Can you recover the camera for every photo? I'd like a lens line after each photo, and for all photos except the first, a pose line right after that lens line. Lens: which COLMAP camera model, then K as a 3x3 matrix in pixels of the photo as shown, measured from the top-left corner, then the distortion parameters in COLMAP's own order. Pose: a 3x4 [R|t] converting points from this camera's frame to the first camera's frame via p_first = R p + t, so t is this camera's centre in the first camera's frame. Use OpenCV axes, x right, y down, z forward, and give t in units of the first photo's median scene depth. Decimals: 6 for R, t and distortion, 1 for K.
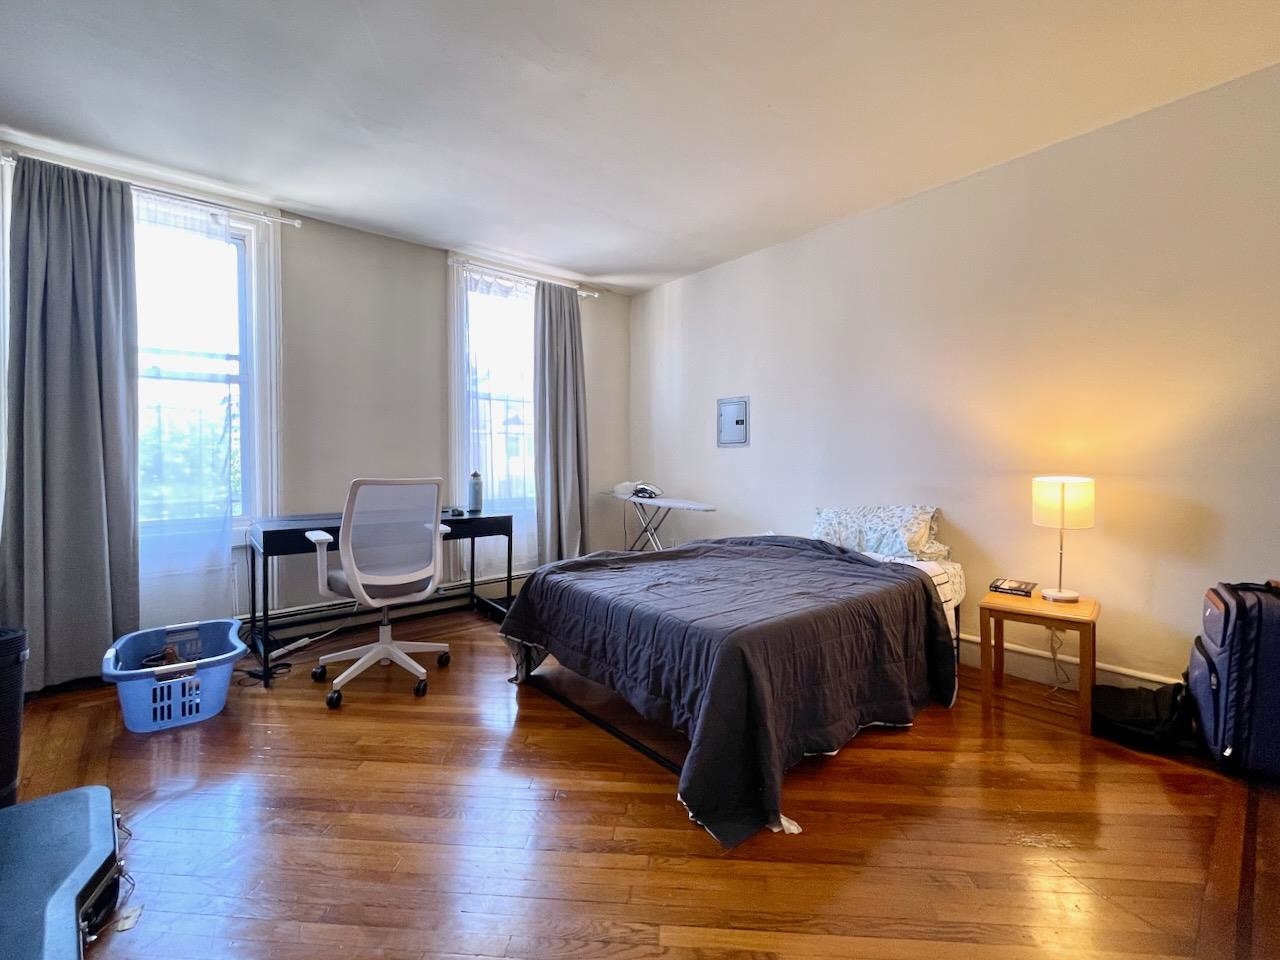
lens RADIAL K [[505.8, 0, 637.0], [0, 505.8, 478.5], [0, 0, 1]] dist [-0.000607, -0.000054]
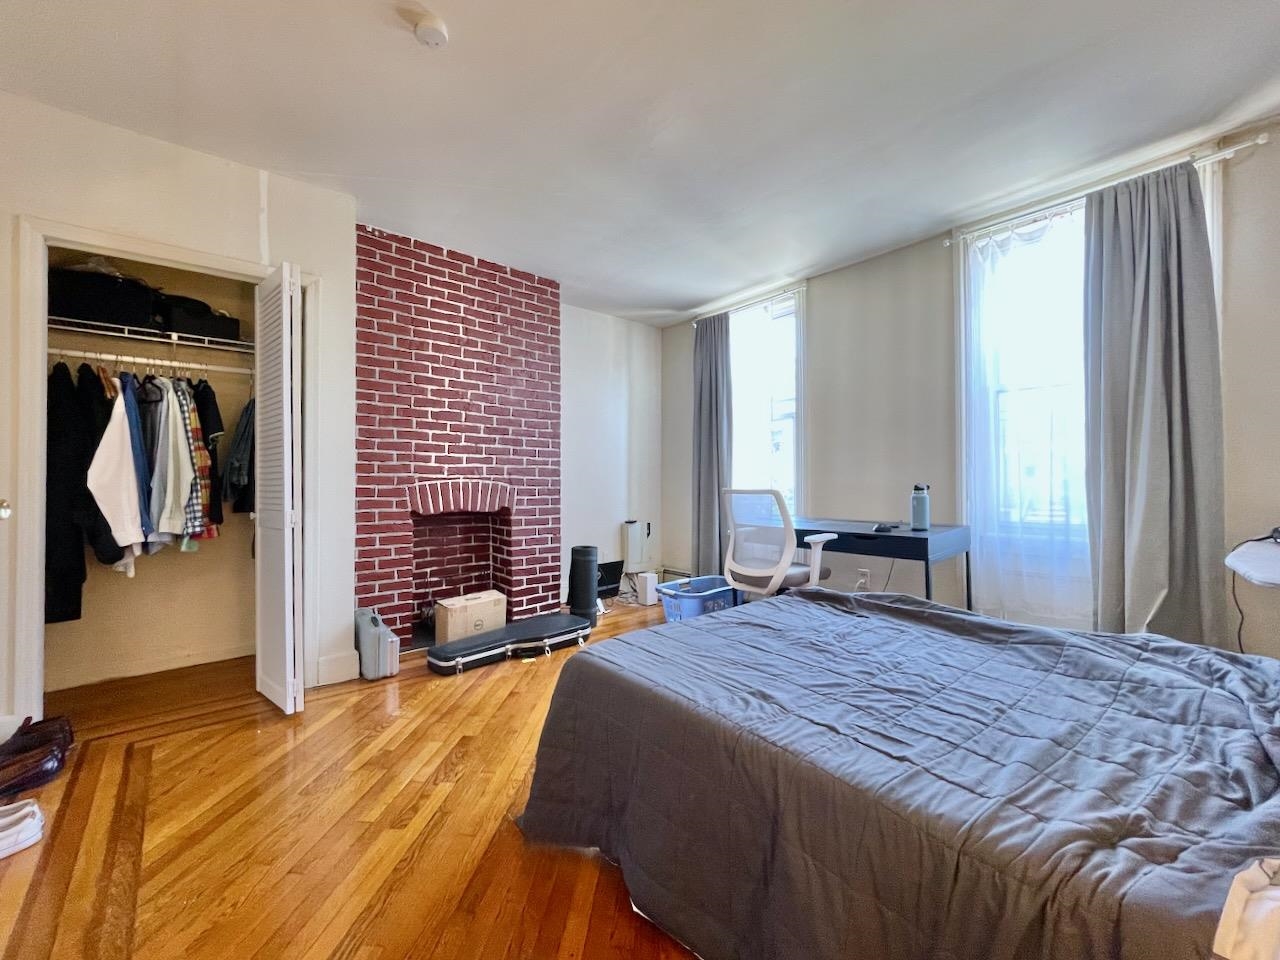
lens RADIAL K [[523.3, 0, 640.6], [0, 523.3, 476.9], [0, 0, 1]] dist [0.000554, 0.000232]
pose [[0.072552, -0.000662, -0.997364, 0.462300], [-0.003211, 0.999994, -0.000897, -0.026887], [0.997359, 0.003268, 0.072550, 0.401329]]
